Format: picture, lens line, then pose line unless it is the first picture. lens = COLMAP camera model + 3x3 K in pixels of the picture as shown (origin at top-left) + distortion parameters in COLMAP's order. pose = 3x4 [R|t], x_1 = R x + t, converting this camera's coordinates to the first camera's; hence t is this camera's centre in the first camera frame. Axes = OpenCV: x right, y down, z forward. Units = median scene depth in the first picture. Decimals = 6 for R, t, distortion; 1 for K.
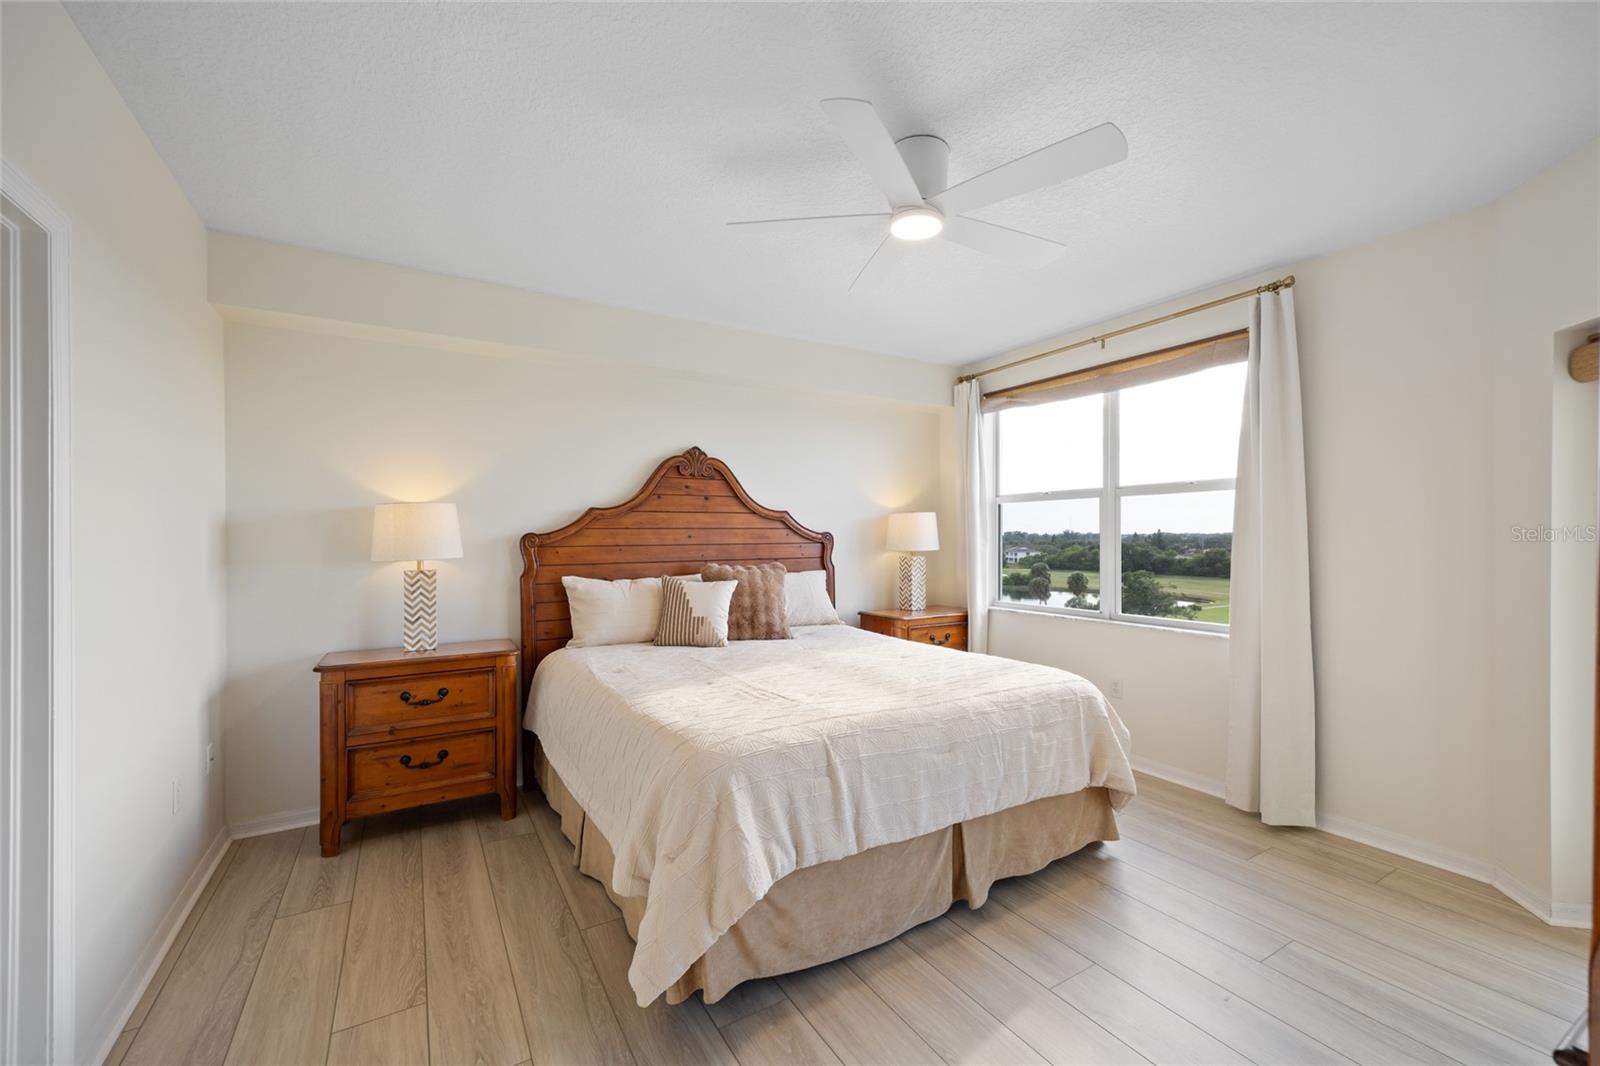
lens RADIAL K [[683.6, 0, 800.0], [0, 683.6, 533.0], [0, 0, 1]] dist [0.019355, 0.000037]
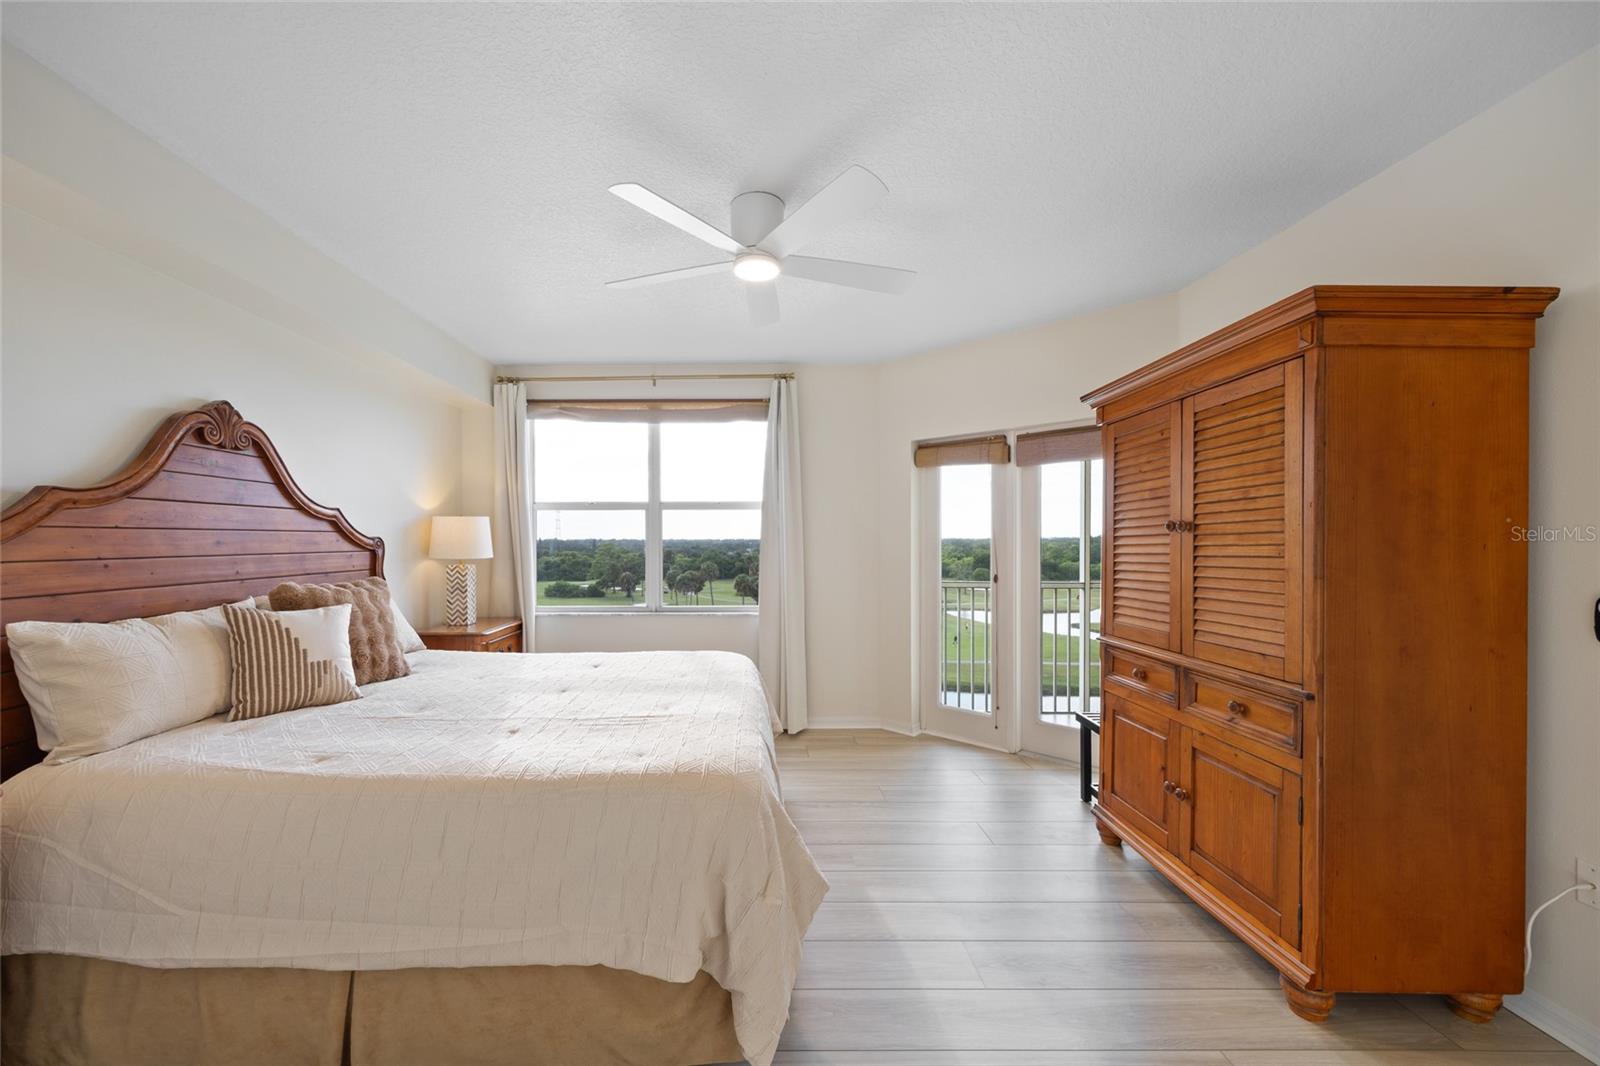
lens RADIAL K [[630.2, 0, 799.5], [0, 630.2, 535.9], [0, 0, 1]] dist [-0.000947, -0.000053]
pose [[0.486229, 0.010646, 0.873766, -0.404518], [-0.004456, 0.999943, -0.009703, 0.002600], [-0.873820, 0.000824, 0.486249, 0.249380]]
